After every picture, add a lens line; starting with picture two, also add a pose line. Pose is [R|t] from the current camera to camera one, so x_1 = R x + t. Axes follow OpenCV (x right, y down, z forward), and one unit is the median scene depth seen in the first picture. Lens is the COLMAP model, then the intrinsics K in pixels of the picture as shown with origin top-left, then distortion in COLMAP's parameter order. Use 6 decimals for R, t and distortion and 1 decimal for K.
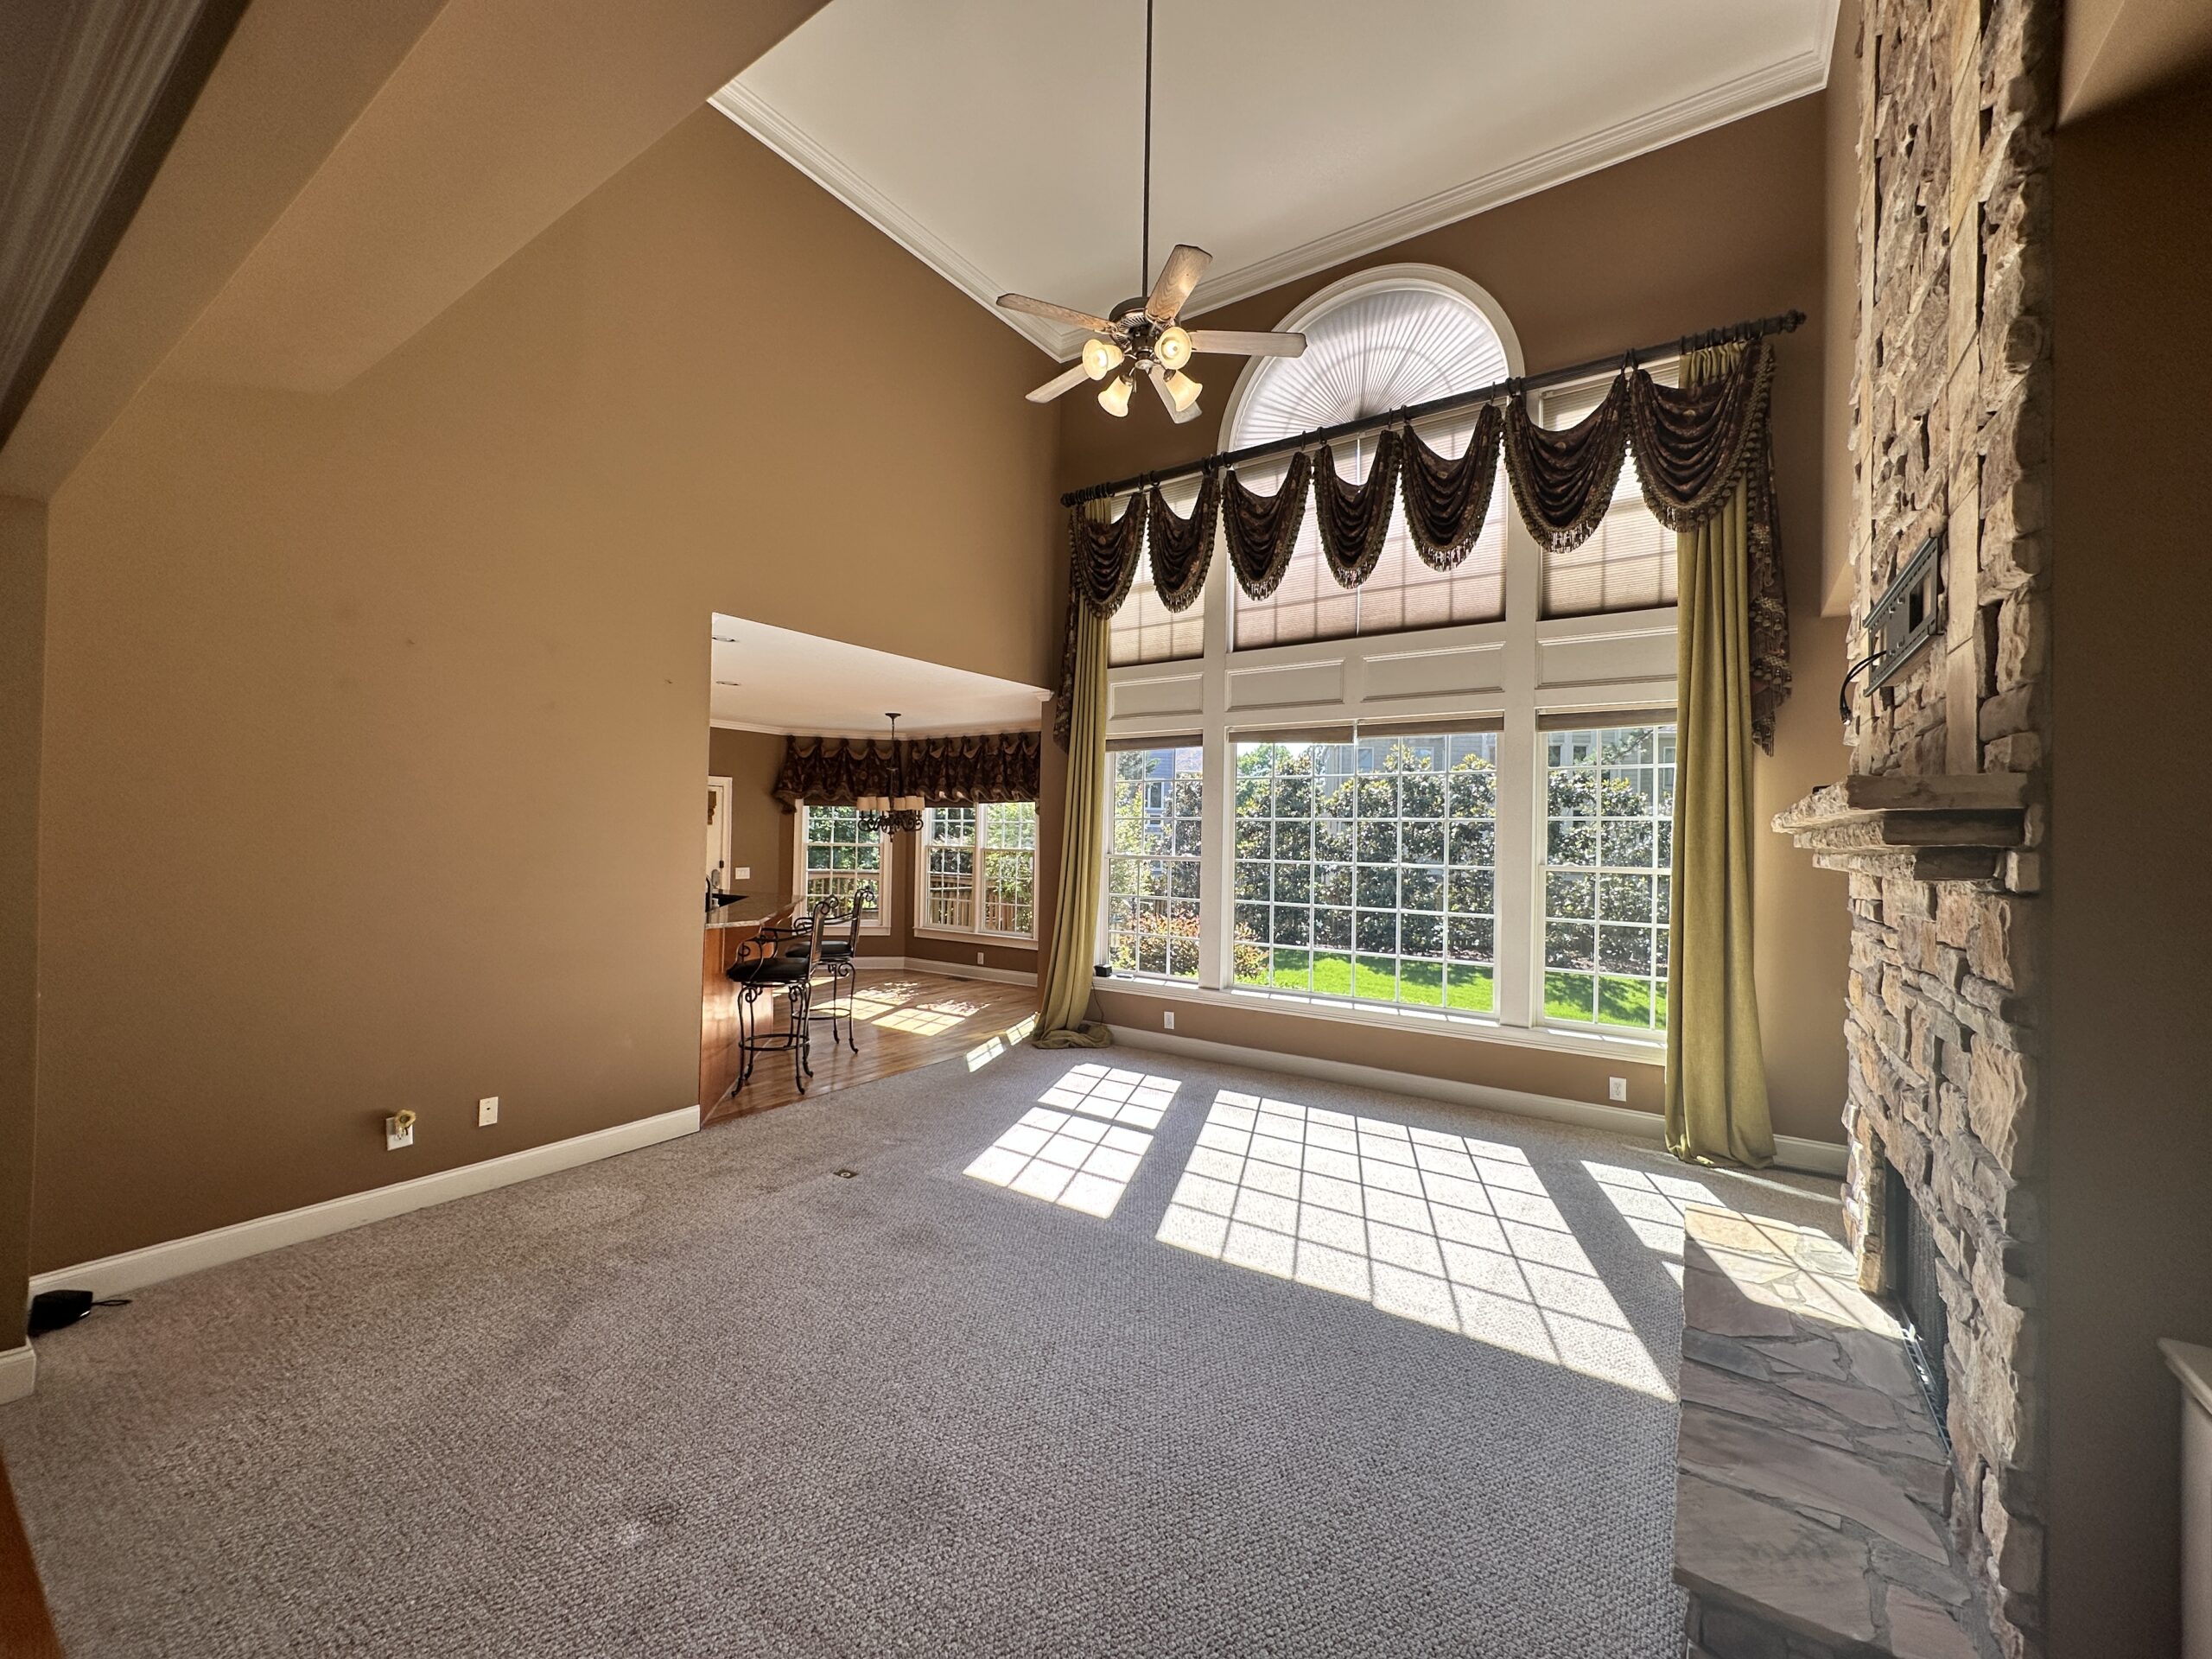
lens RADIAL K [[885.3, 0, 1106.0], [0, 885.3, 829.5], [0, 0, 1]] dist [-0.000813, -0.000230]
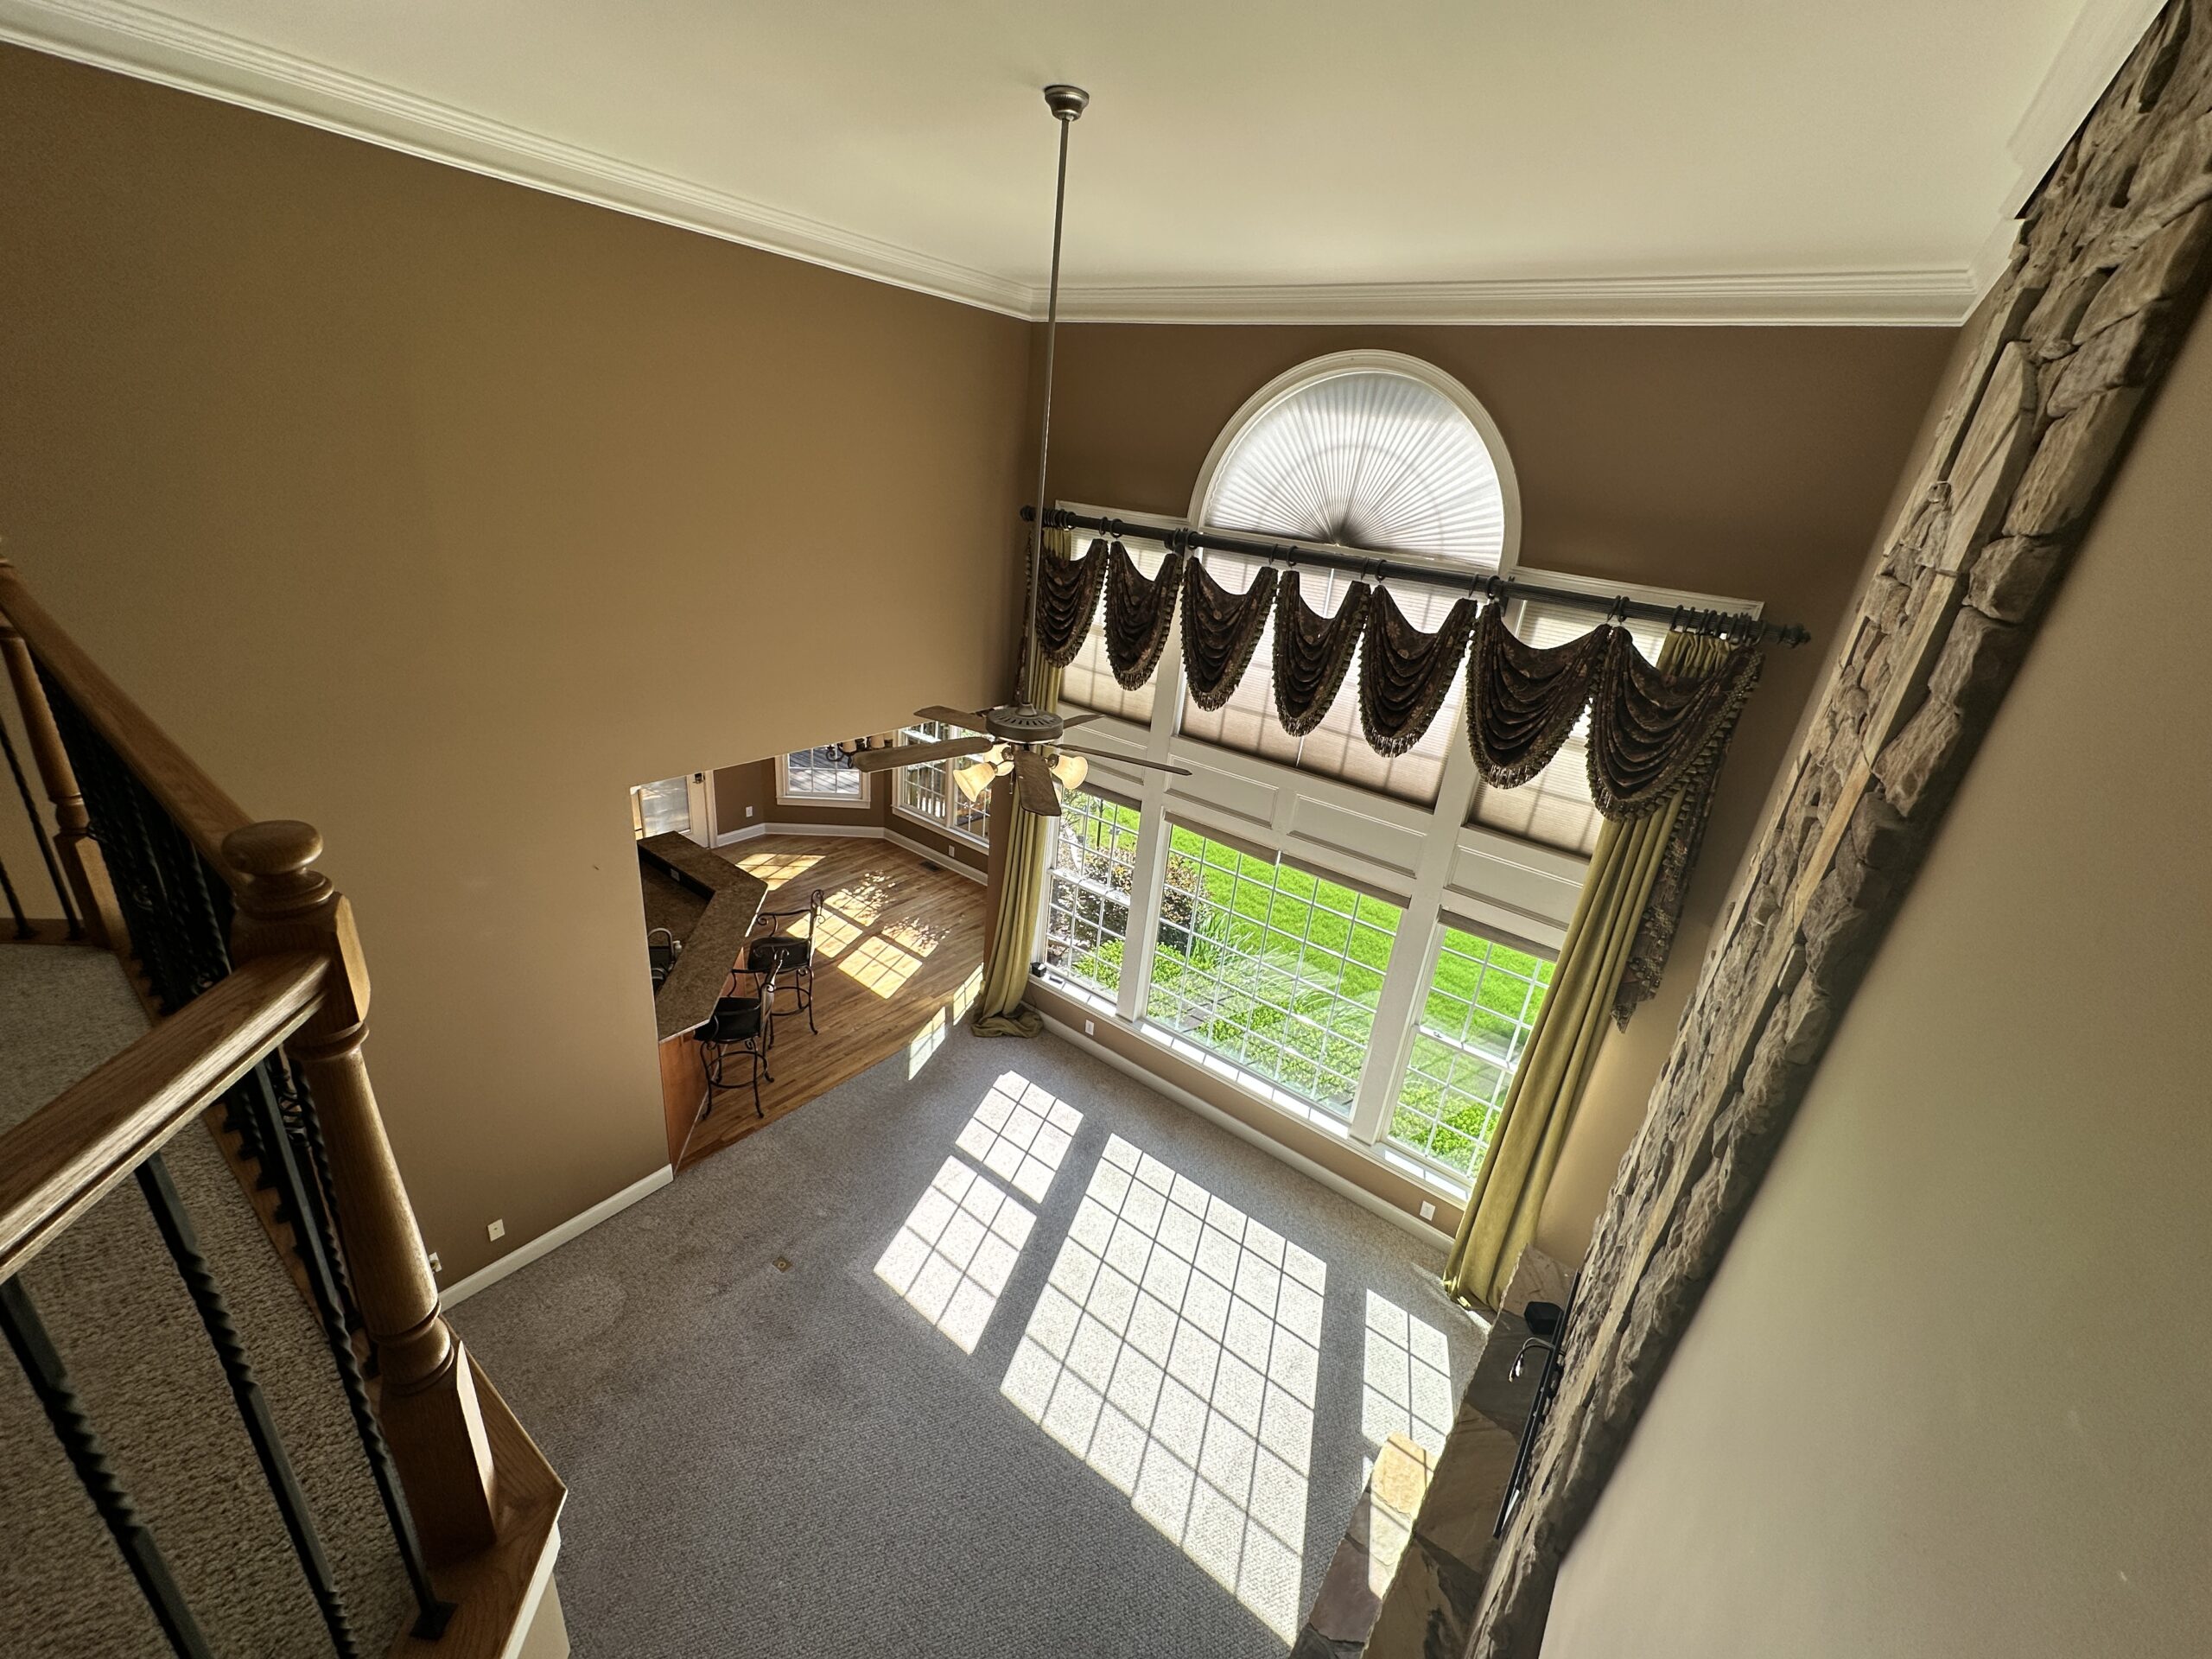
lens RADIAL K [[885.3, 0, 1106.0], [0, 885.3, 829.5], [0, 0, 1]] dist [-0.000813, -0.000230]
pose [[0.995398, 0.094846, -0.013674, 0.108760], [-0.081879, 0.915946, 0.392859, -0.604961], [0.049785, -0.389932, 0.919497, 0.071955]]
